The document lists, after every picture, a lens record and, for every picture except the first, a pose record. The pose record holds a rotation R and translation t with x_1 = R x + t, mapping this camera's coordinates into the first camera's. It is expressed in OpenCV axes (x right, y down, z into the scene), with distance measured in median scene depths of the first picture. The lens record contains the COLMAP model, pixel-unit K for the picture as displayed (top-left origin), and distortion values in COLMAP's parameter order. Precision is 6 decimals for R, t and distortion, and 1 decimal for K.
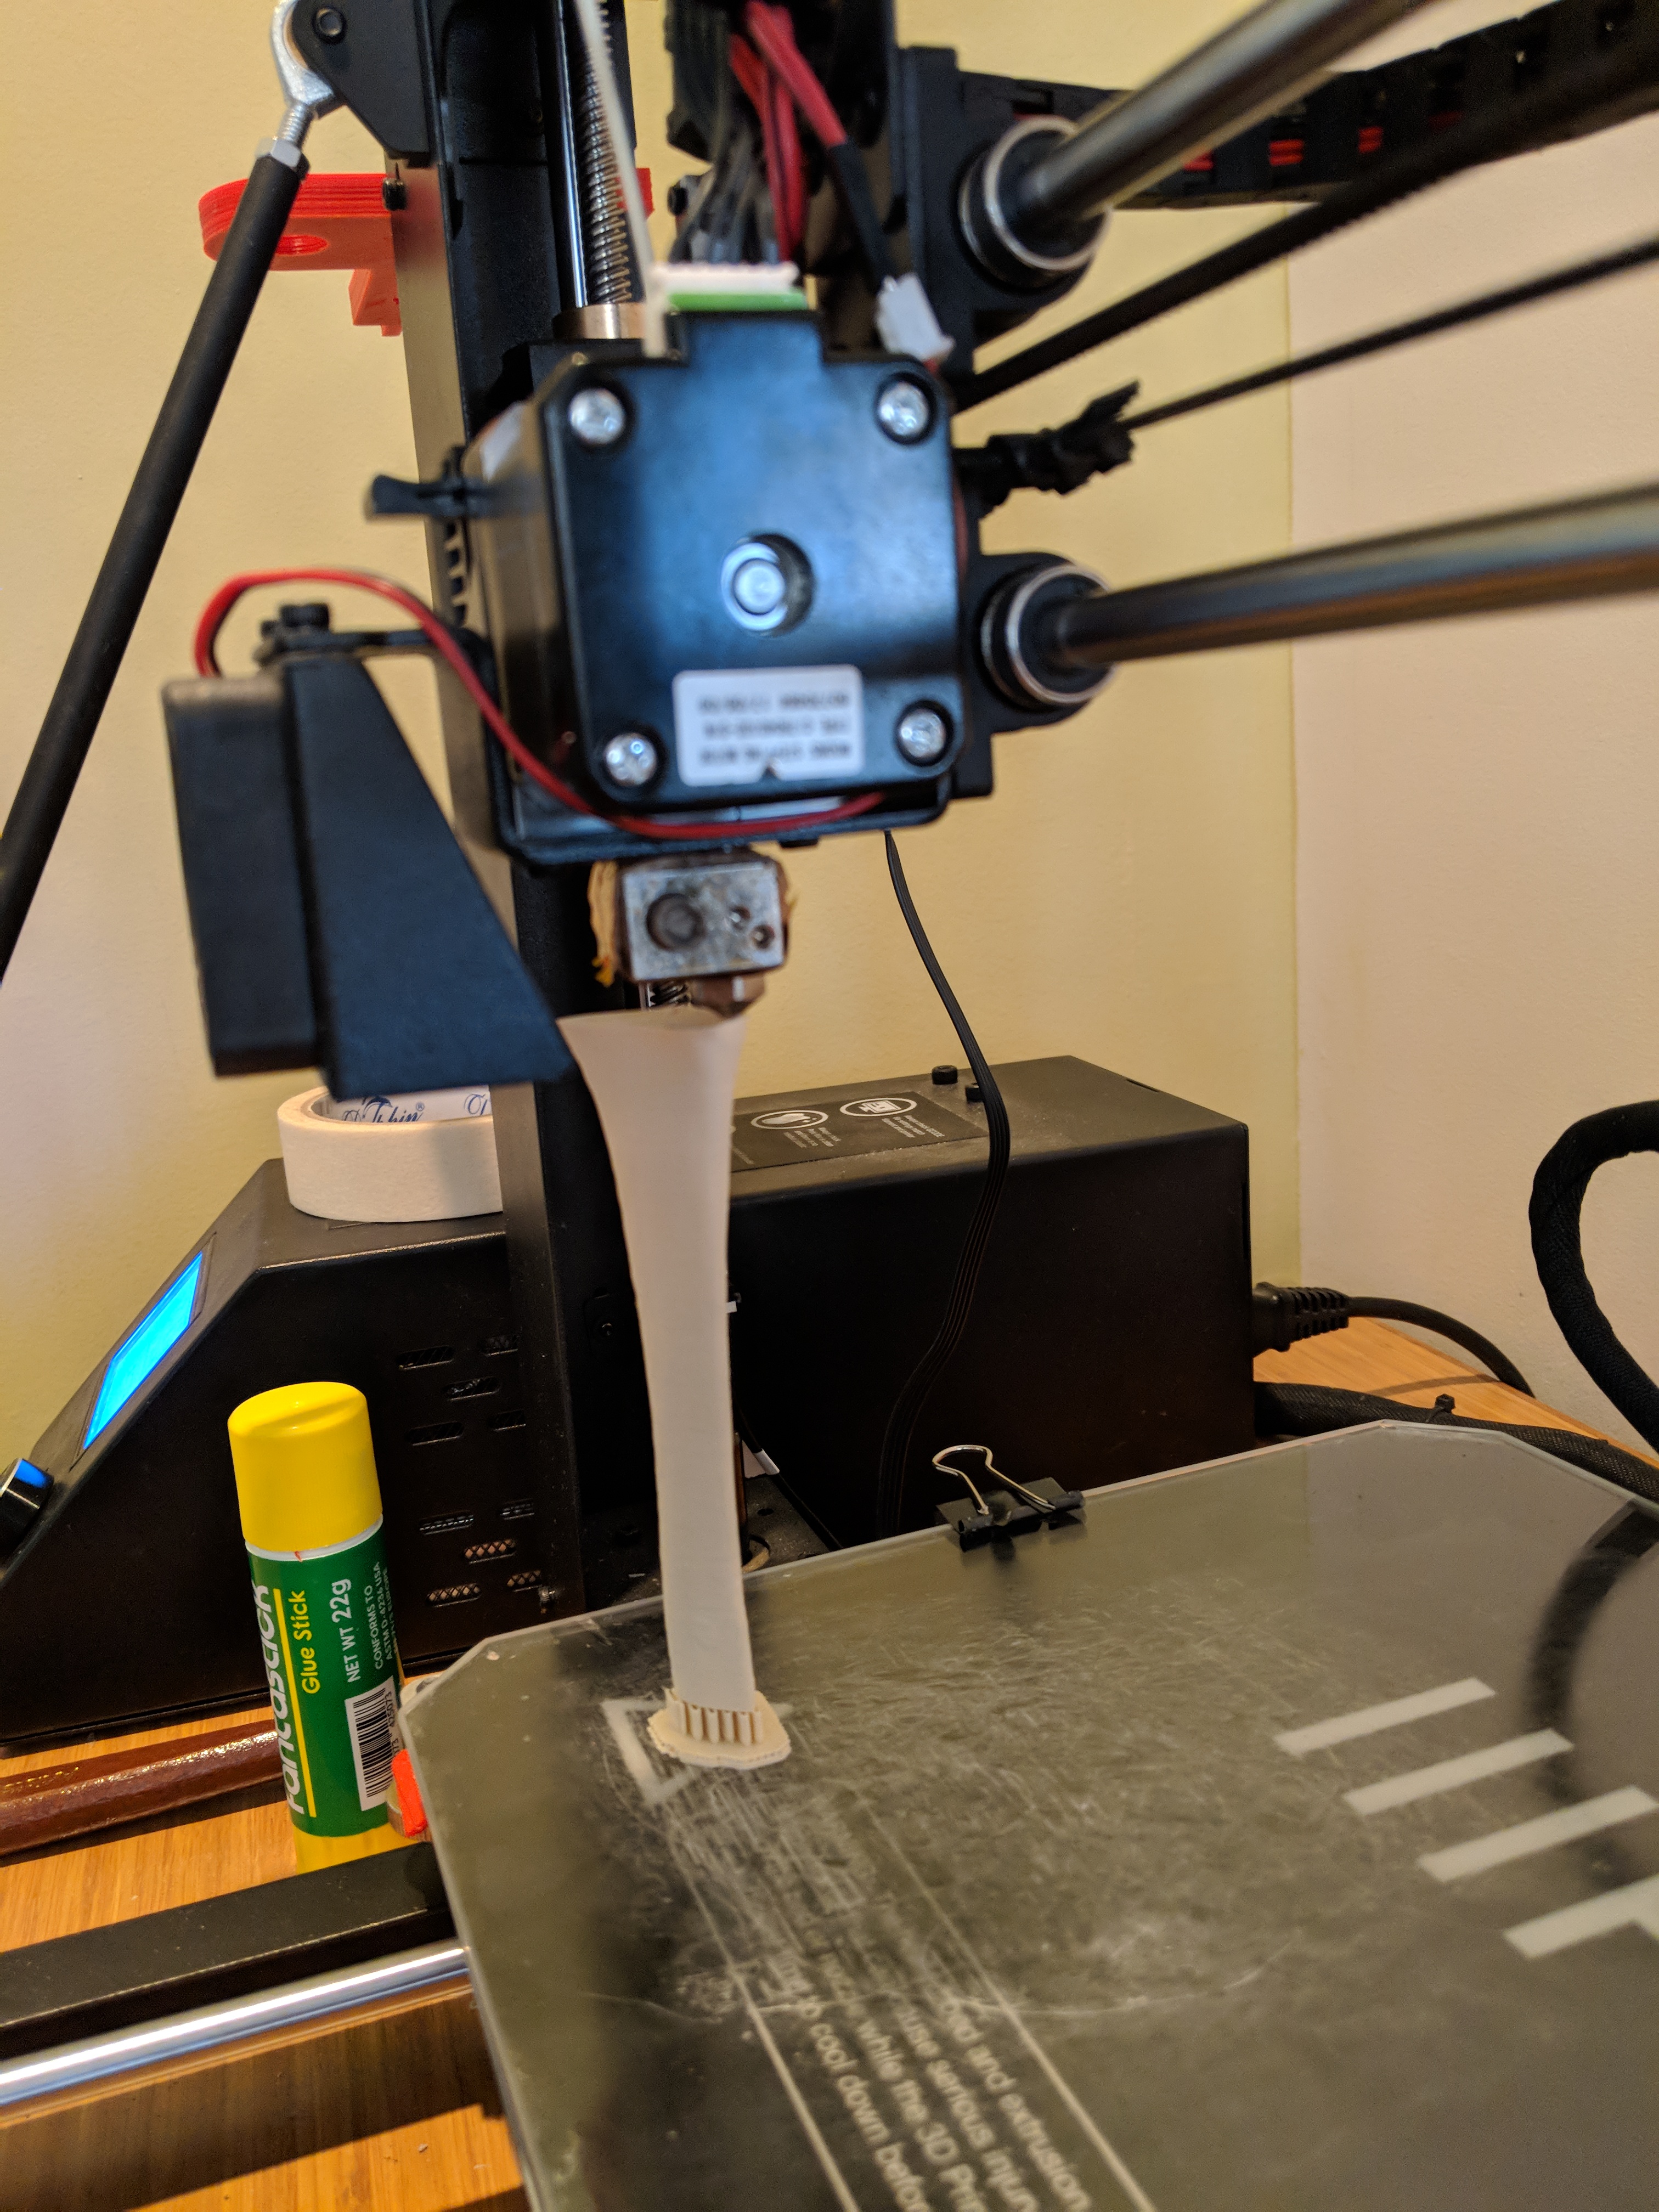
lens RADIAL K [[1752.8, 0, 797.6], [0, 1752.8, 1116.3], [0, 0, 1]] dist [0.060146, -0.163963]
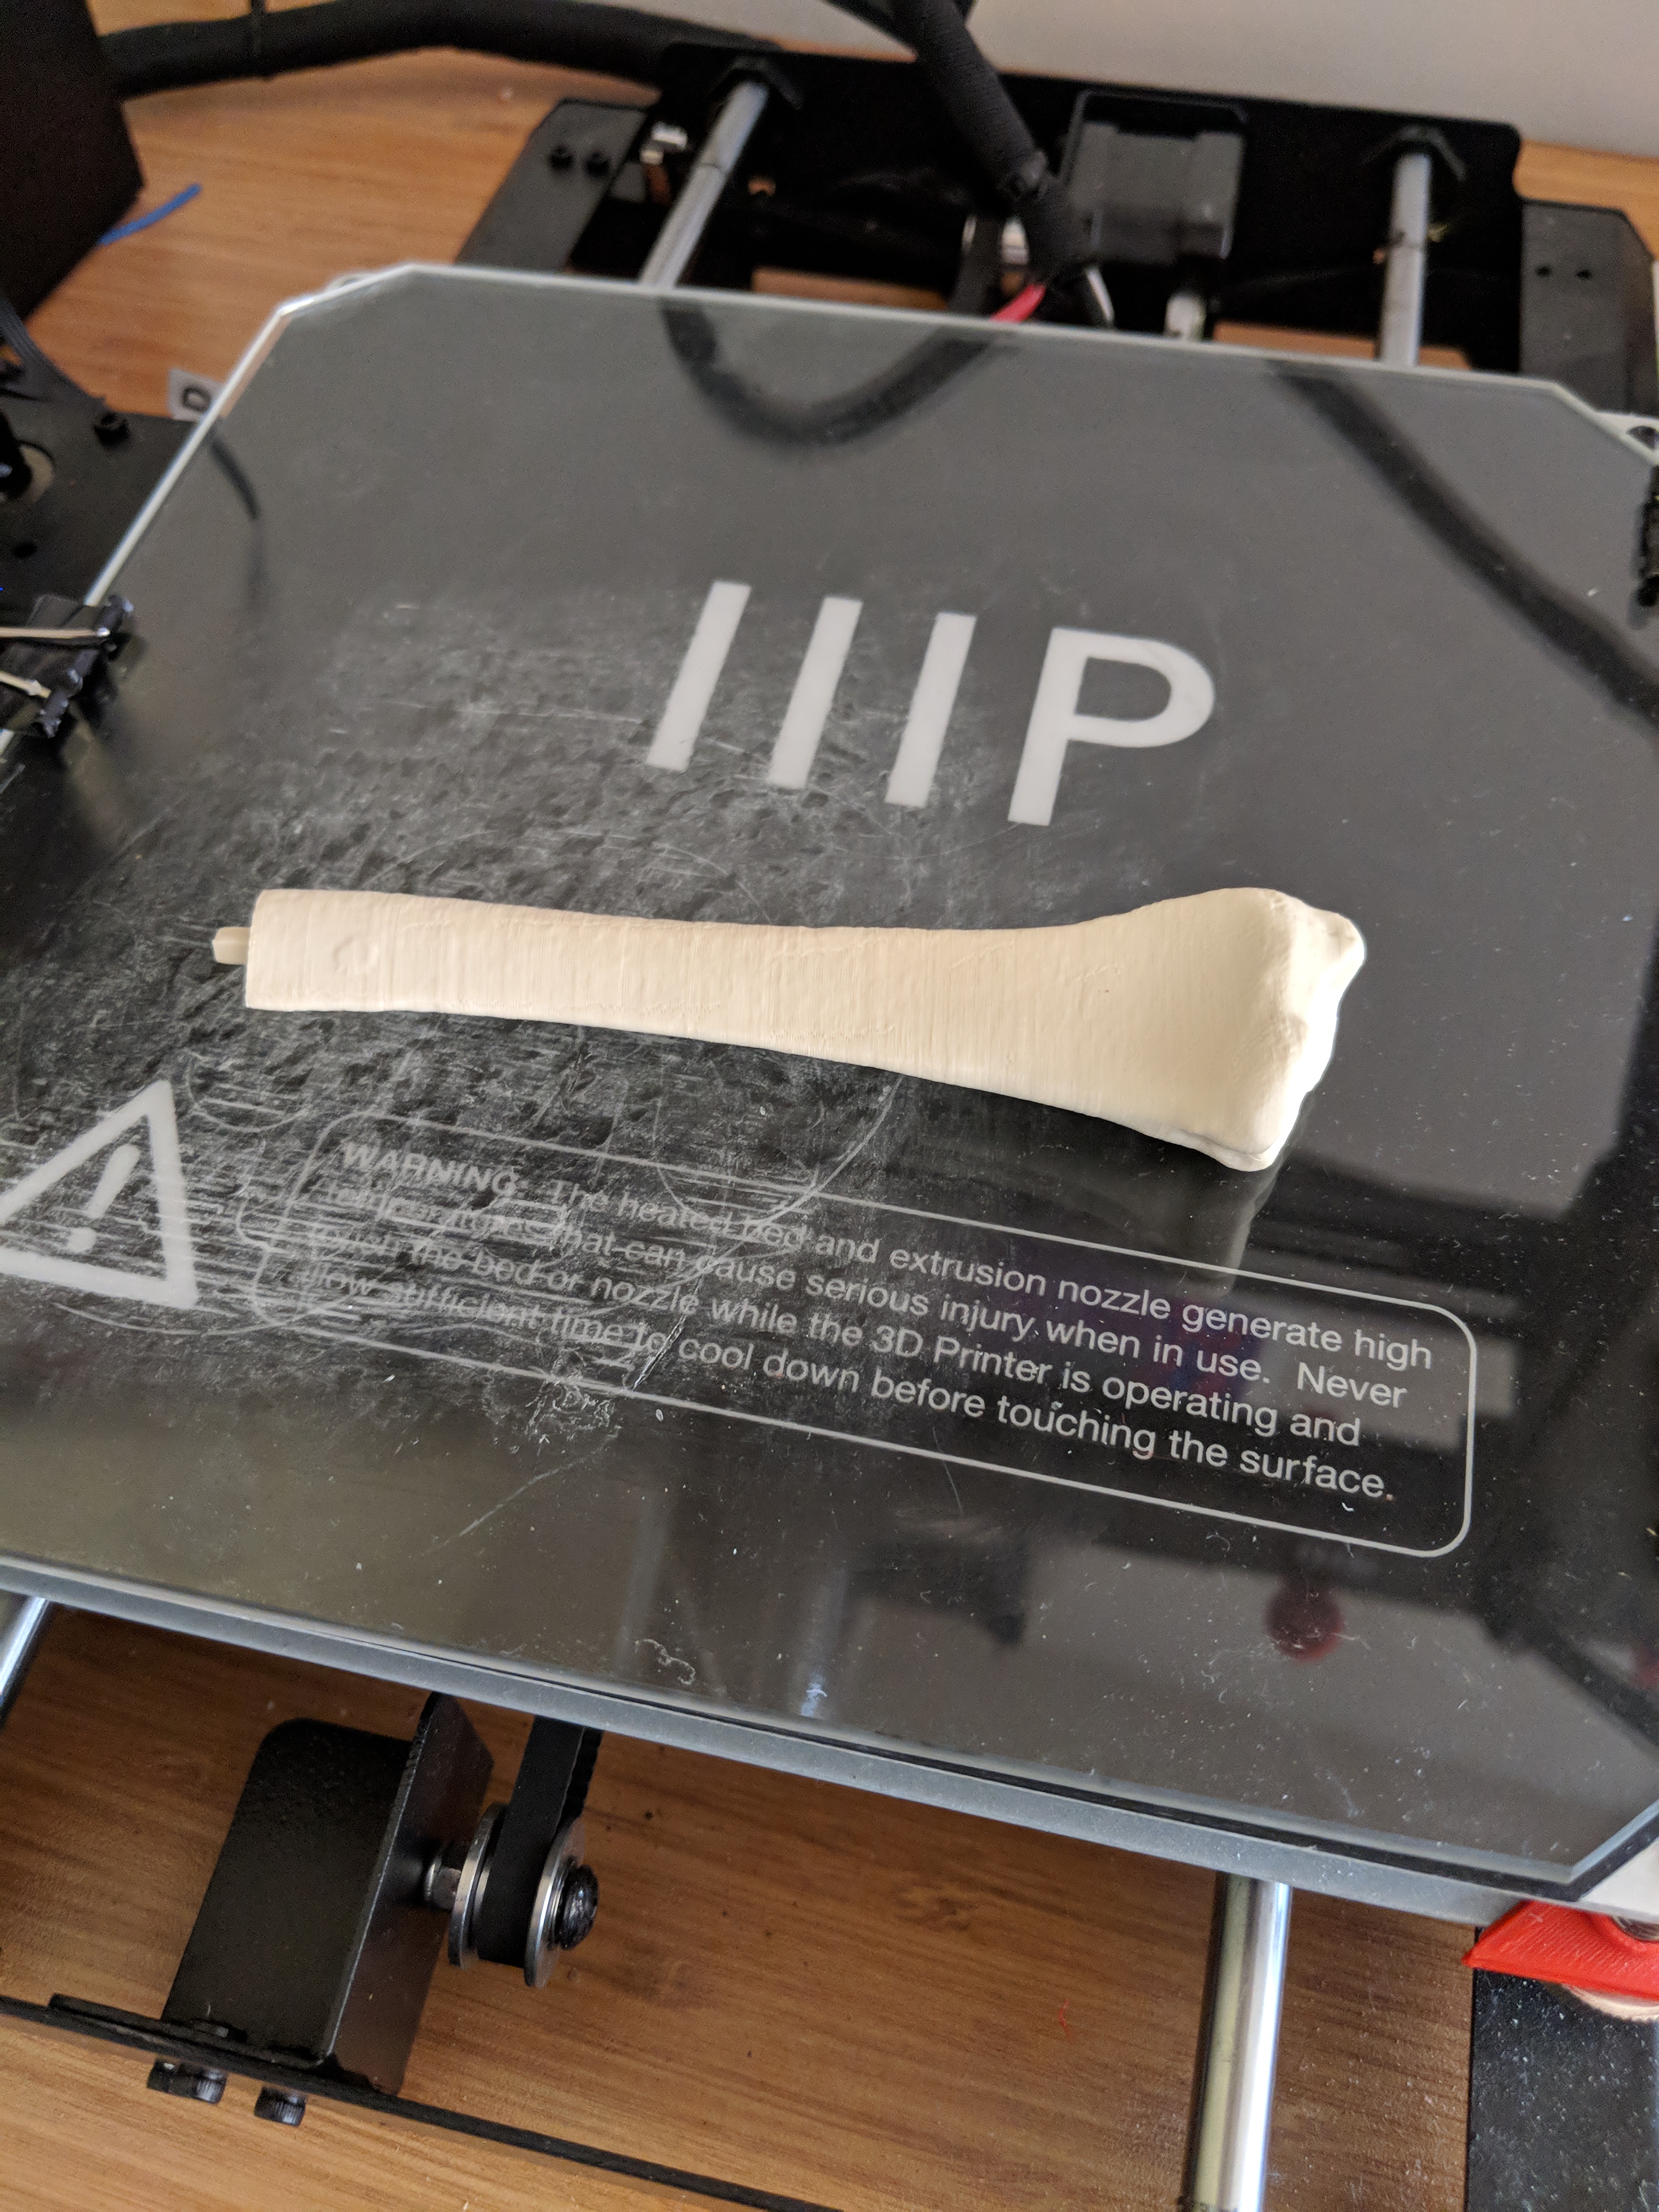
lens RADIAL K [[1752.8, 0, 797.6], [0, 1752.8, 1116.3], [0, 0, 1]] dist [0.060146, -0.163963]
pose [[0.530593, -0.676566, 0.510616, -0.313323], [0.155532, 0.669890, 0.725987, -0.193194], [-0.833235, -0.305787, 0.460666, 0.531869]]
